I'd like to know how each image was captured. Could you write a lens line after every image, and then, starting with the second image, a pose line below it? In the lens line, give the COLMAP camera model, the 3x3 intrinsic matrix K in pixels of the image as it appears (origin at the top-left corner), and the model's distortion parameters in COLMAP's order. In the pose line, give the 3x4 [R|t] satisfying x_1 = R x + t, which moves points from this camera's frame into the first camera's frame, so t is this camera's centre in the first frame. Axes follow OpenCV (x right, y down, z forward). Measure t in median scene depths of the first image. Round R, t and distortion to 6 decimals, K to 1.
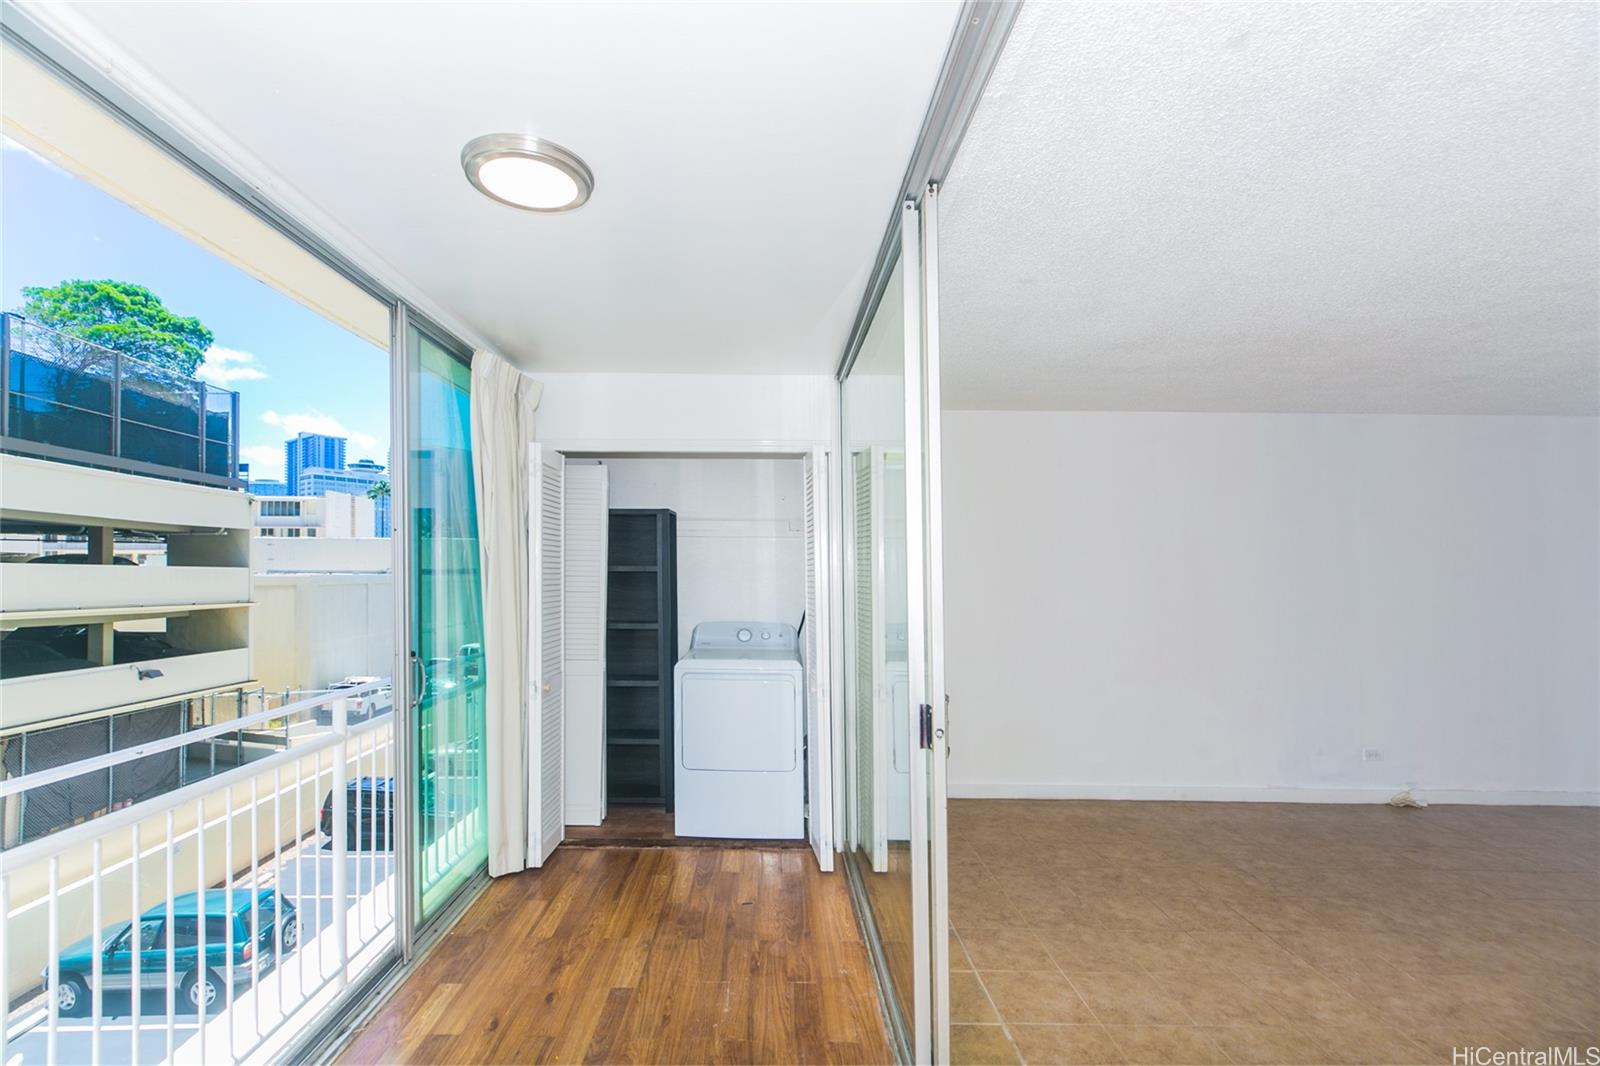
lens RADIAL K [[735.0, 0, 747.0], [0, 735.0, 571.7], [0, 0, 1]] dist [0.015193, -0.012549]
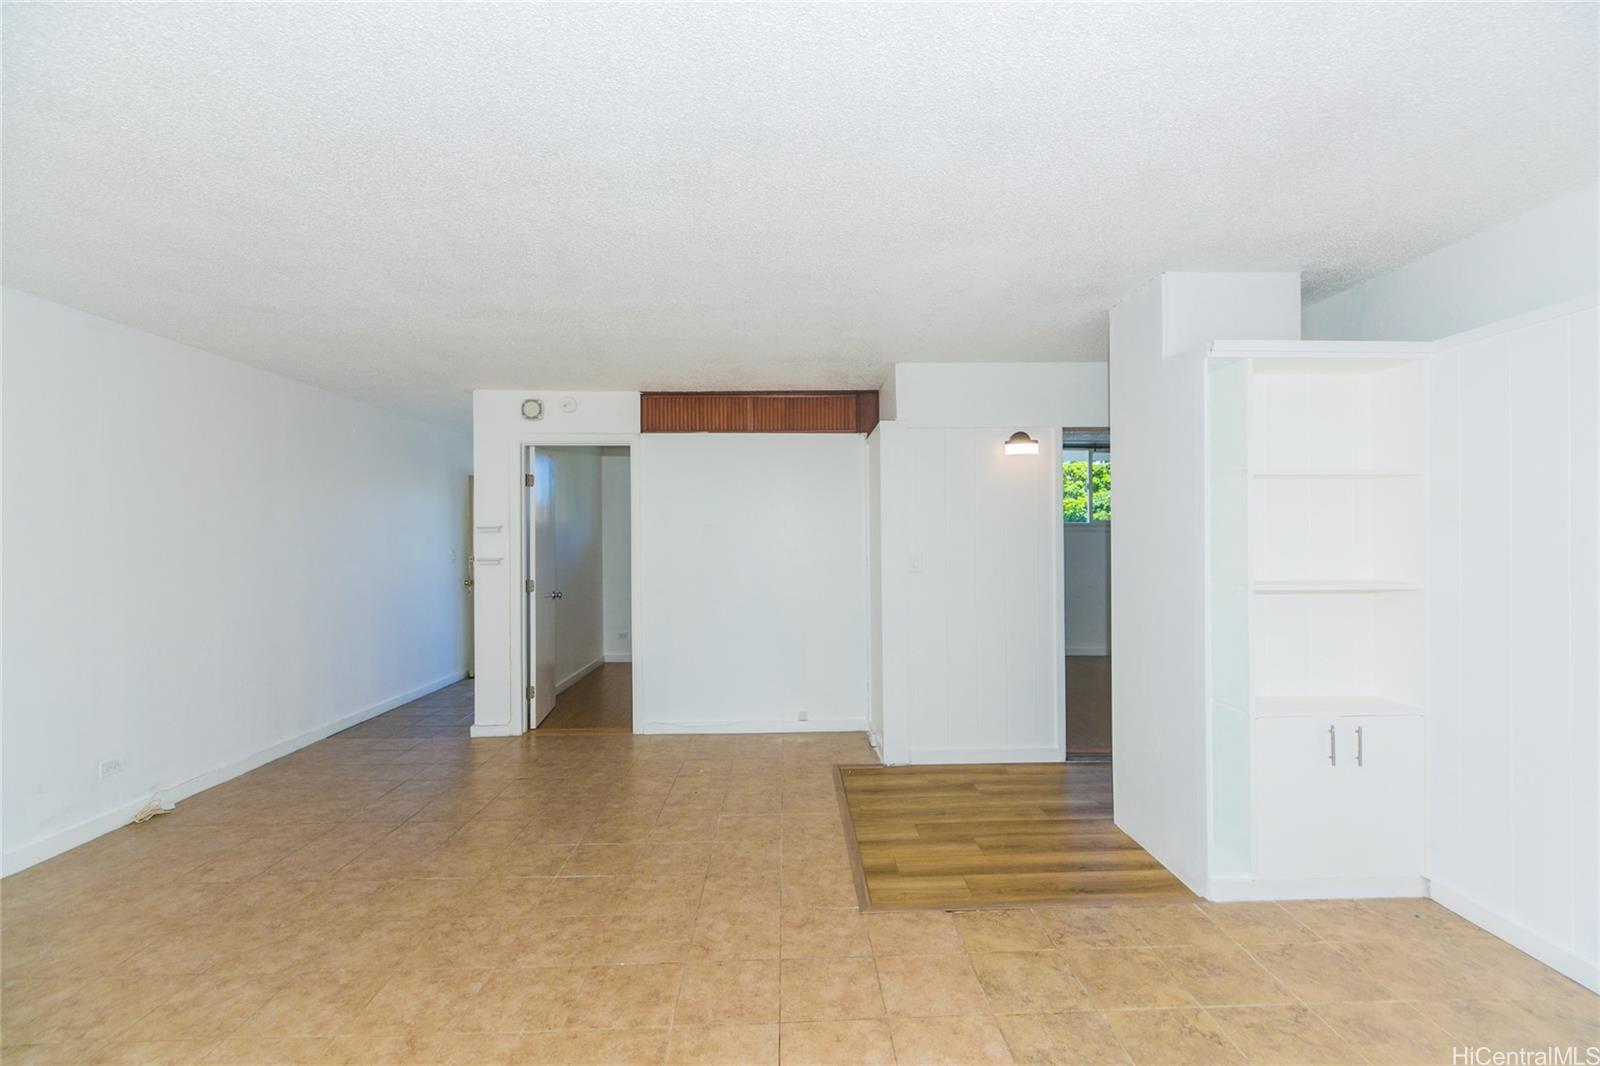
lens RADIAL K [[711.6, 0, 824.3], [0, 711.6, 535.7], [0, 0, 1]] dist [0.018884, -0.011559]
pose [[-0.064486, -0.007912, 0.997887, 0.069236], [0.001759, 0.999966, 0.008043, 0.003360], [-0.997917, 0.002274, -0.064470, 0.359261]]
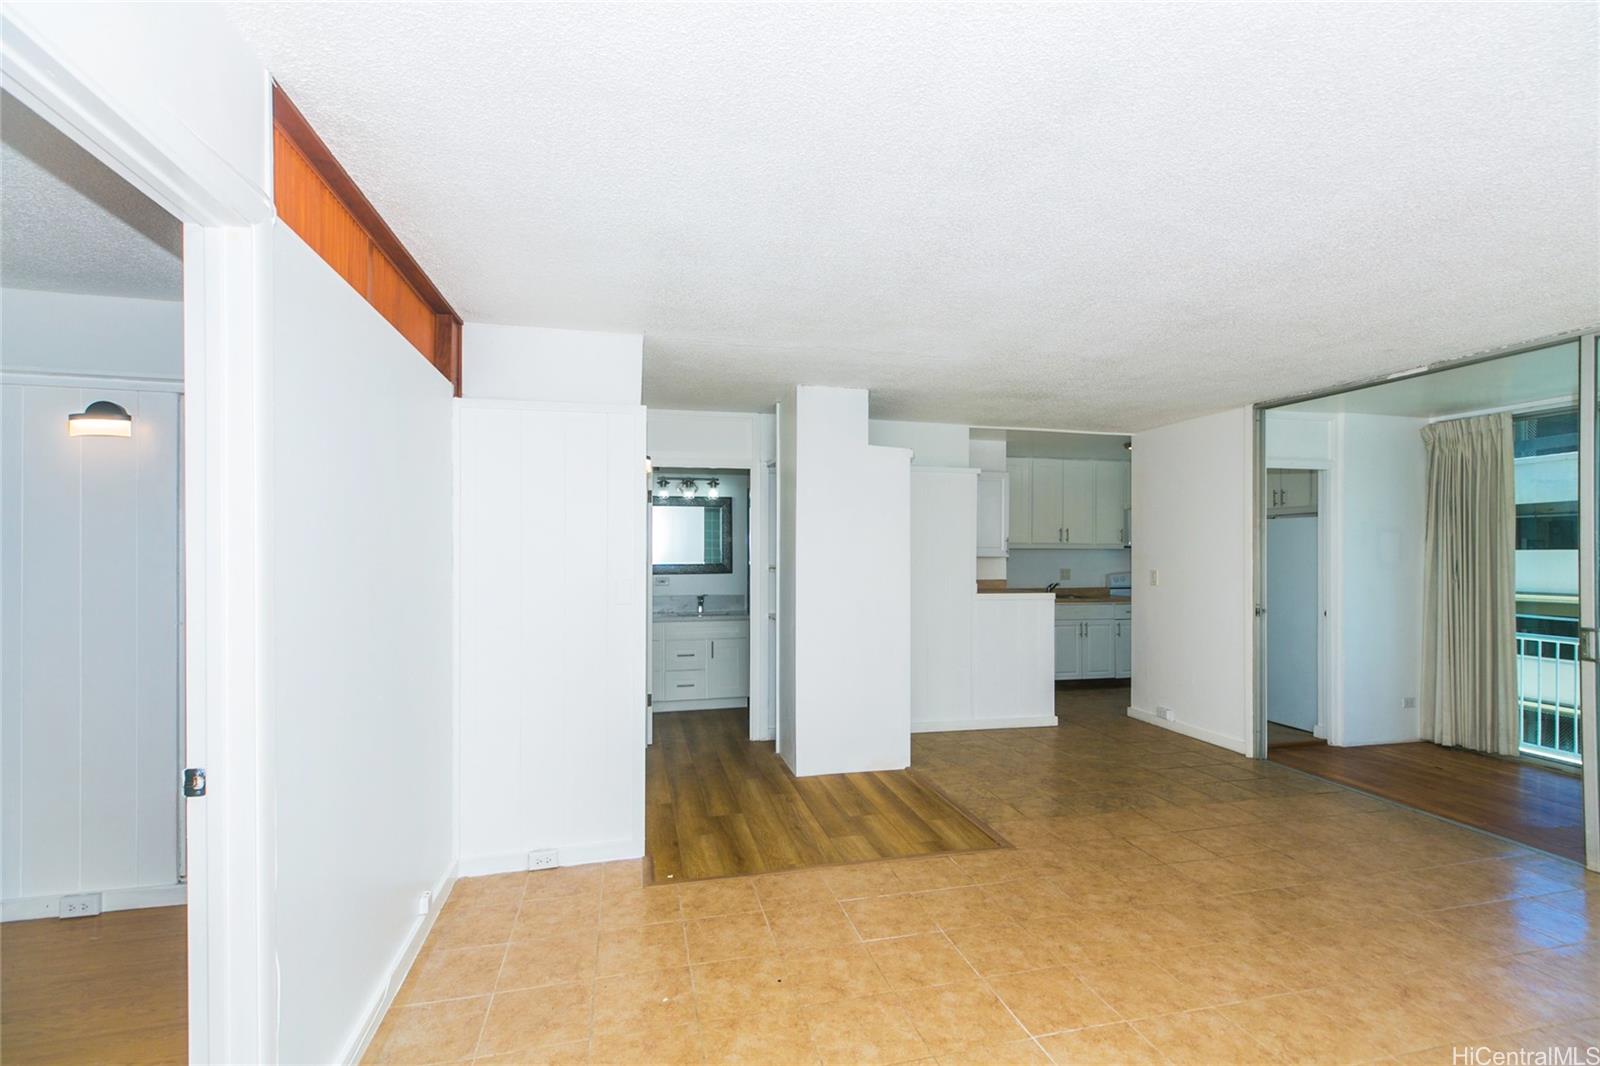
lens RADIAL K [[707.3, 0, 795.7], [0, 707.3, 547.8], [0, 0, 1]] dist [0.018630, -0.012243]
pose [[-0.971624, -0.015418, -0.236029, 1.237312], [-0.012050, 0.999804, -0.015705, 0.014507], [0.236225, -0.012415, -0.971619, 1.082967]]
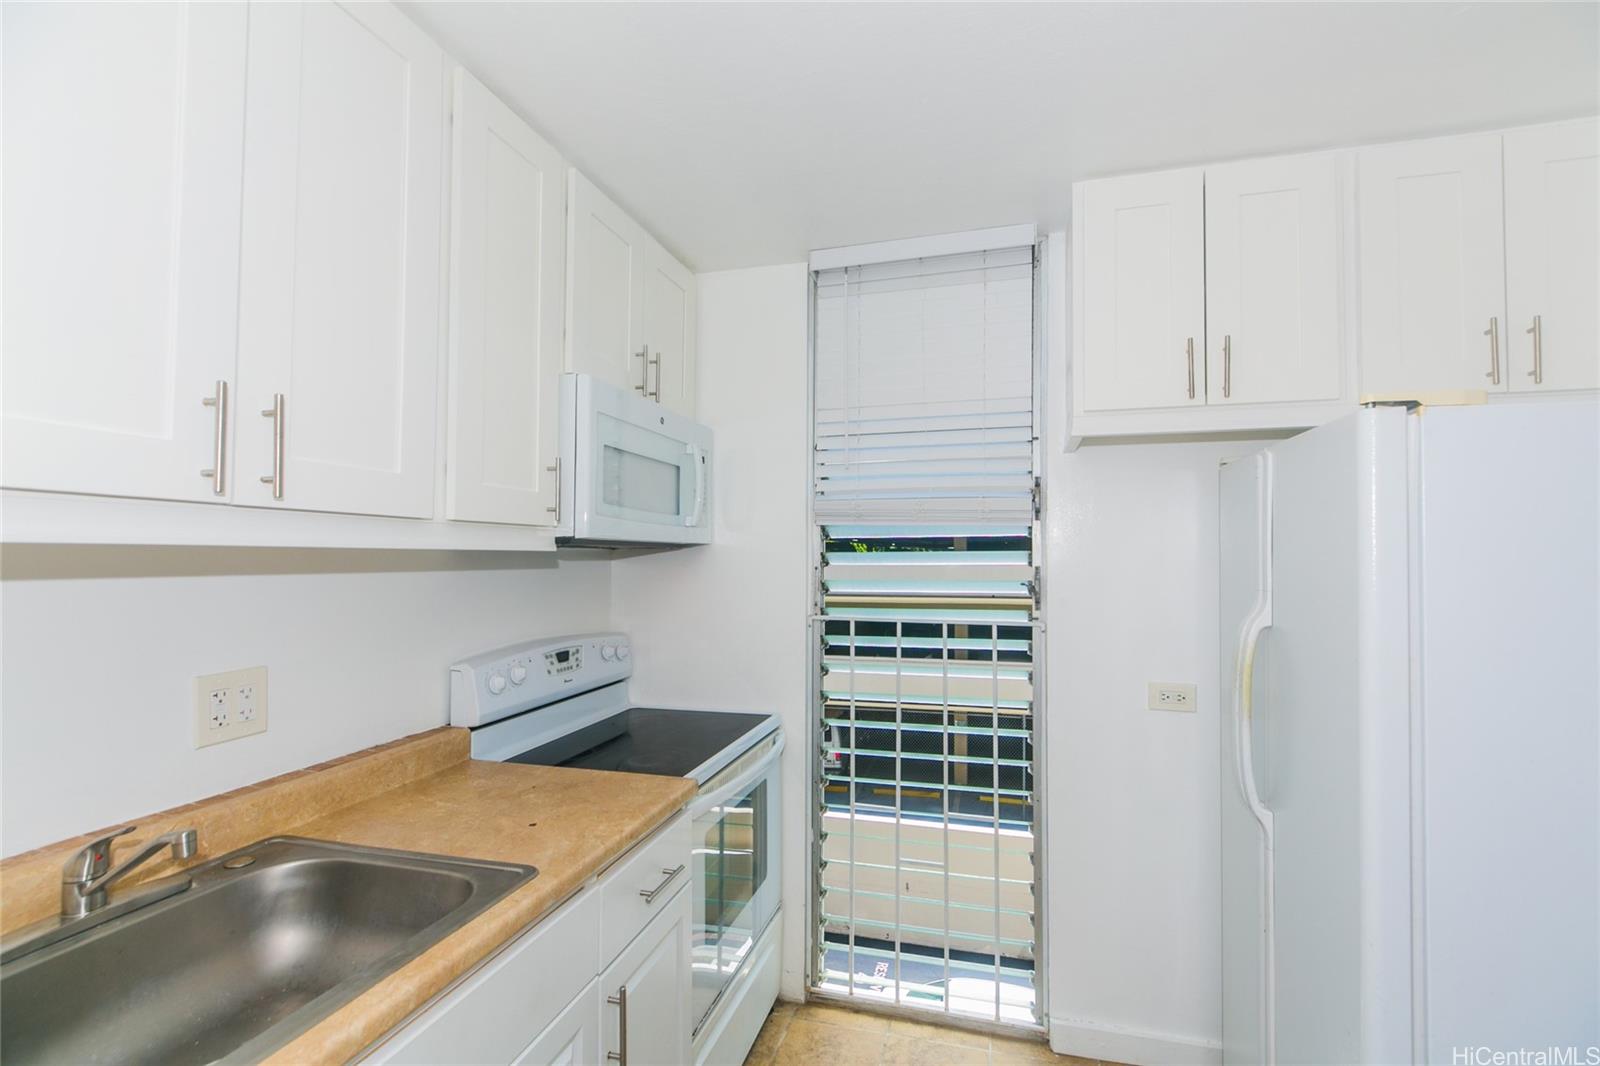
lens RADIAL K [[718.9, 0, 805.2], [0, 718.9, 539.1], [0, 0, 1]] dist [0.014528, -0.004500]
pose [[-0.253143, -0.034837, -0.966801, 0.212955], [-0.006935, 0.999391, -0.034196, -0.018668], [0.967404, -0.001952, -0.253231, -0.449200]]
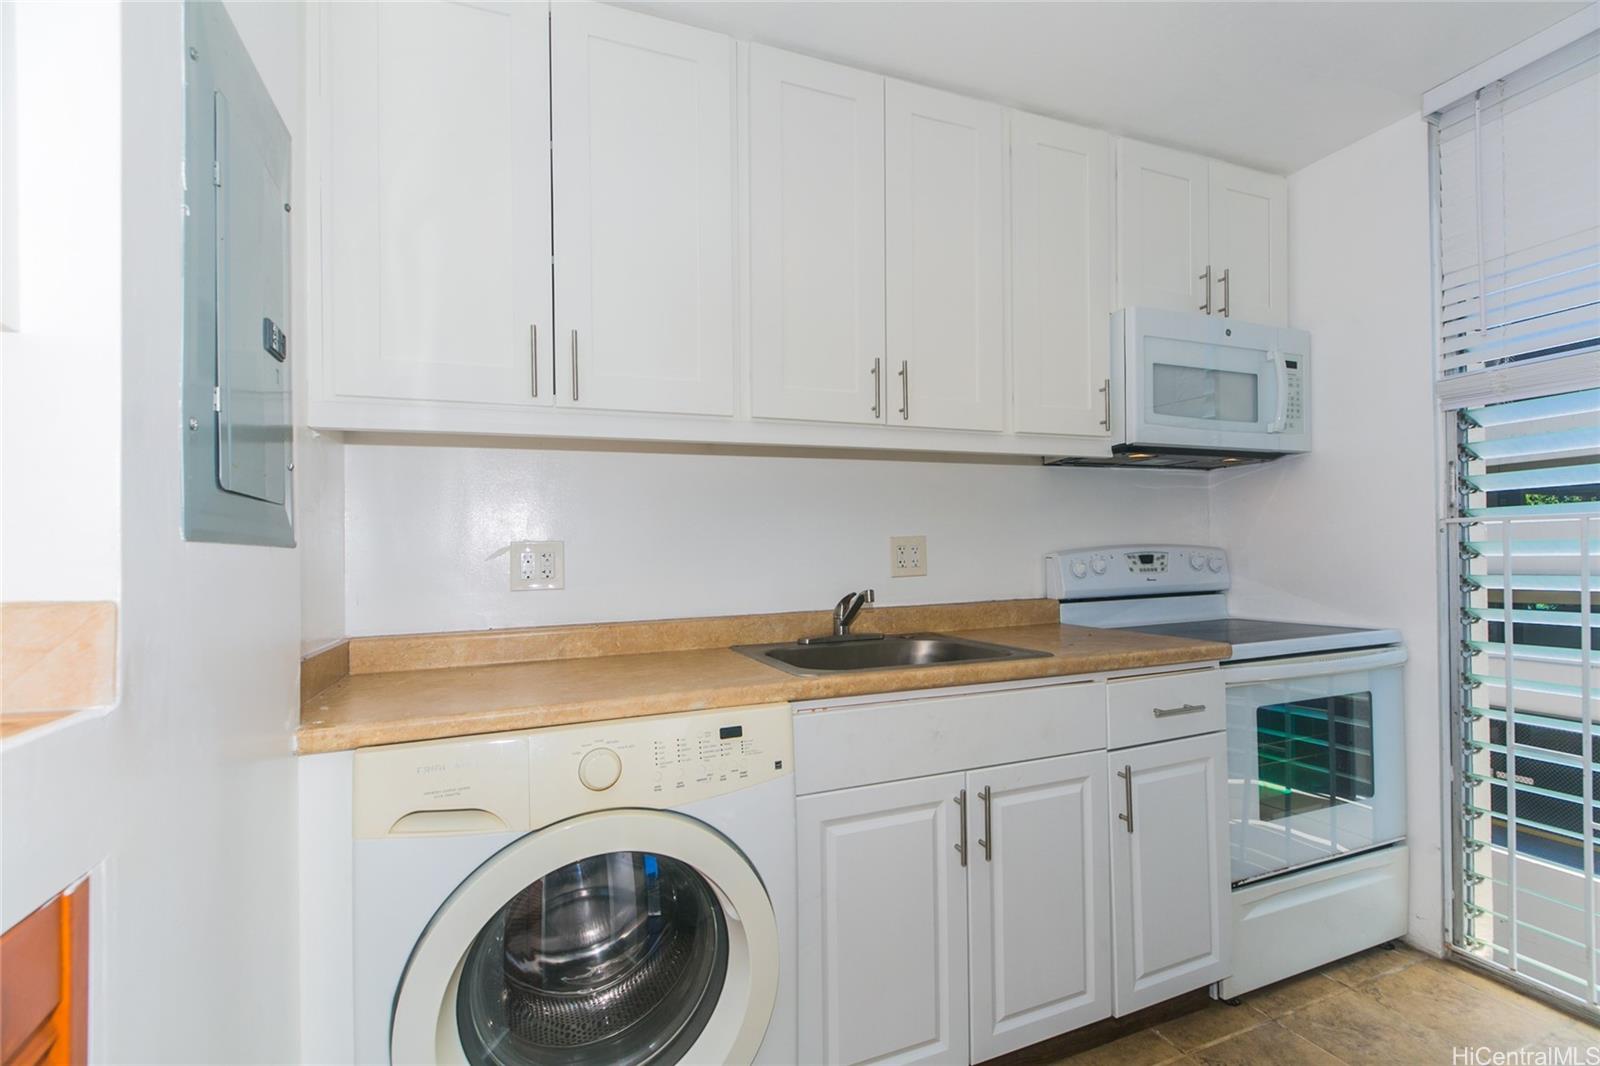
lens RADIAL K [[718.9, 0, 805.2], [0, 718.9, 539.1], [0, 0, 1]] dist [0.014528, -0.004500]
pose [[-0.924451, -0.001645, -0.381298, 0.247653], [0.005531, 0.999828, -0.017723, 0.048914], [0.381261, -0.018493, -0.924282, -0.285665]]
